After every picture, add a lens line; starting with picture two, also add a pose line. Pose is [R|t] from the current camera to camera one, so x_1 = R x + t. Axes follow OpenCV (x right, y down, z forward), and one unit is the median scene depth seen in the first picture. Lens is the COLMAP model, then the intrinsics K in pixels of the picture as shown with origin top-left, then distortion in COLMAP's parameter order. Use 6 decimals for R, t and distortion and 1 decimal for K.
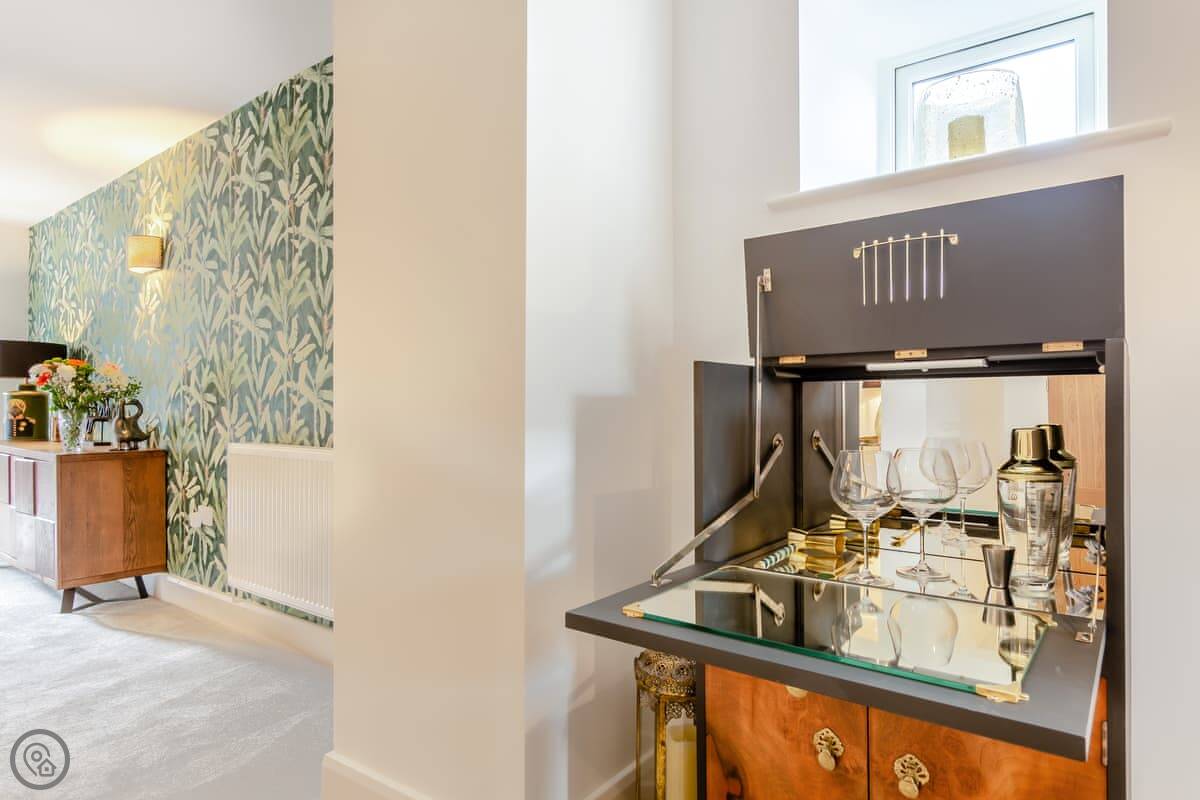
lens RADIAL K [[711.6, 0, 595.6], [0, 711.6, 406.4], [0, 0, 1]] dist [-0.003040, -0.000841]
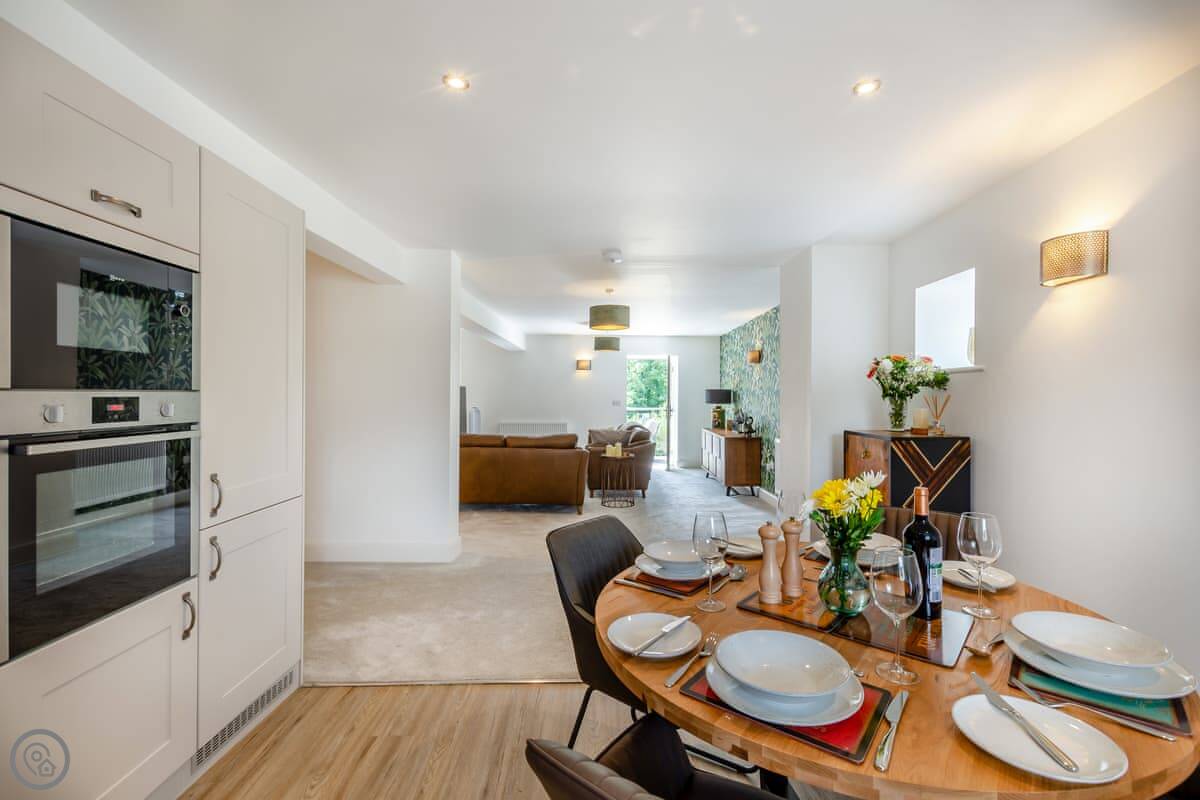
lens RADIAL K [[521.7, 0, 600.0], [0, 521.7, 400.1], [0, 0, 1]] dist [0.001507, -0.000192]
pose [[0.607871, 0.001116, -0.794035, 0.511117], [0.005968, 0.999964, 0.005974, -0.084998], [0.794013, -0.008370, 0.607843, -0.562731]]
